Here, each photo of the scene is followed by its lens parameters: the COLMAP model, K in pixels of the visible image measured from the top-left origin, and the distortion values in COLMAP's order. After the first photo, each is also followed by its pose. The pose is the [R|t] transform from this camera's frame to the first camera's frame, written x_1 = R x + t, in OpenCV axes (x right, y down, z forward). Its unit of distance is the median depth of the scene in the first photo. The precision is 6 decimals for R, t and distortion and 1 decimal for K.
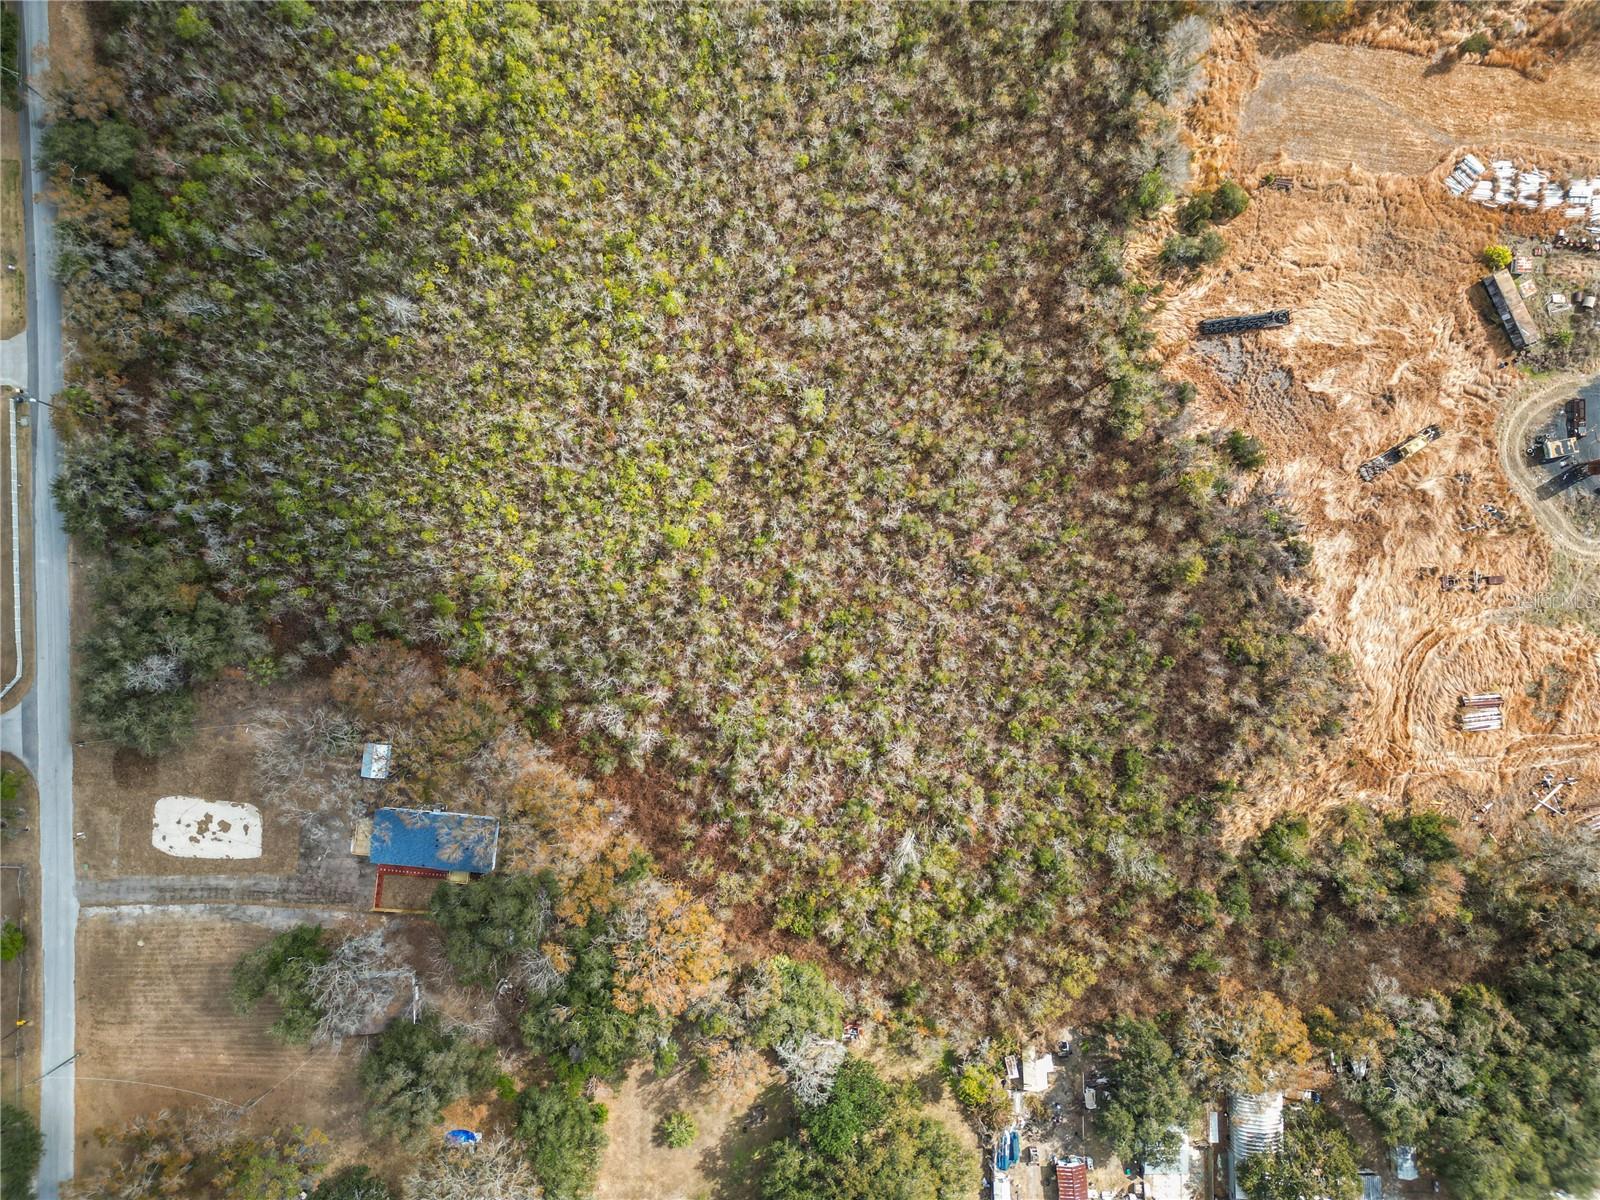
lens RADIAL K [[1123.1, 0, 816.8], [0, 1123.1, 599.9], [0, 0, 1]] dist [0.066104, -0.053460]
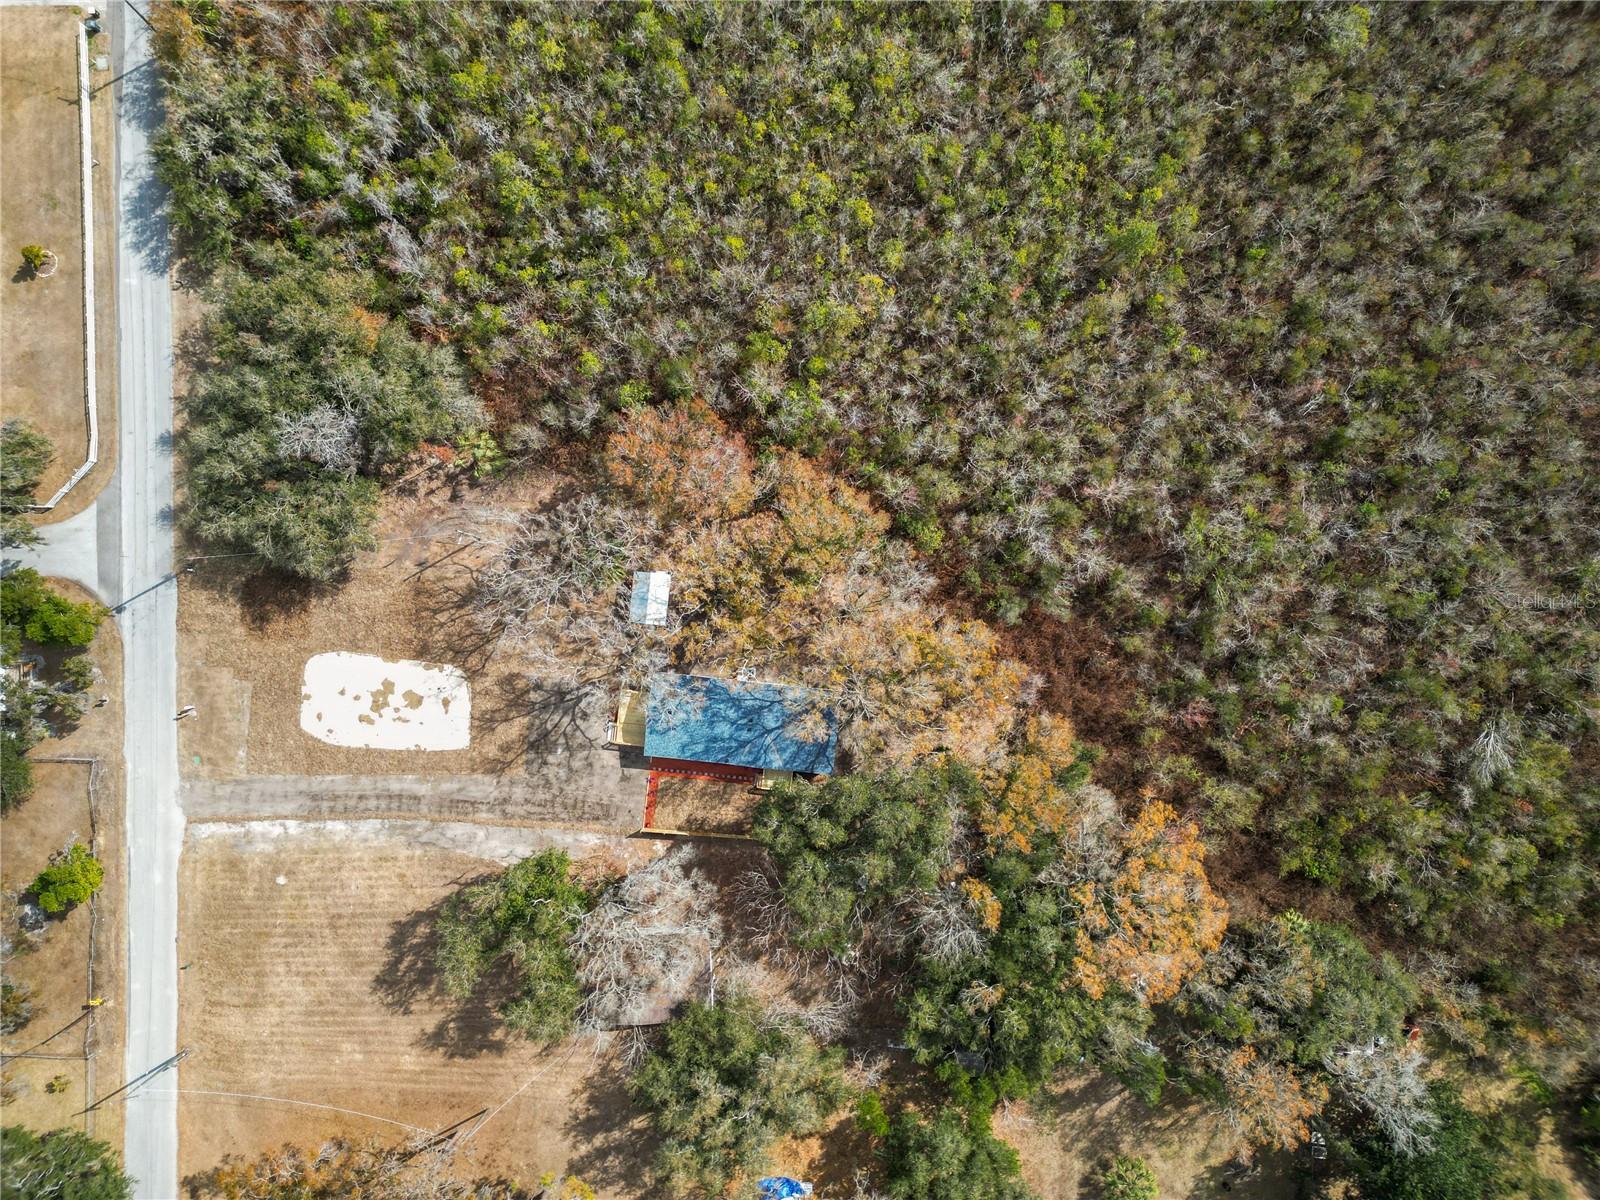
lens RADIAL K [[1123.1, 0, 802.7], [0, 1123.1, 610.8], [0, 0, 1]] dist [0.066104, -0.053460]
pose [[0.999967, 0.007981, -0.001513, -0.300711], [-0.007978, 0.999966, 0.001946, 0.146361], [0.001529, -0.001934, 0.999997, 0.364469]]
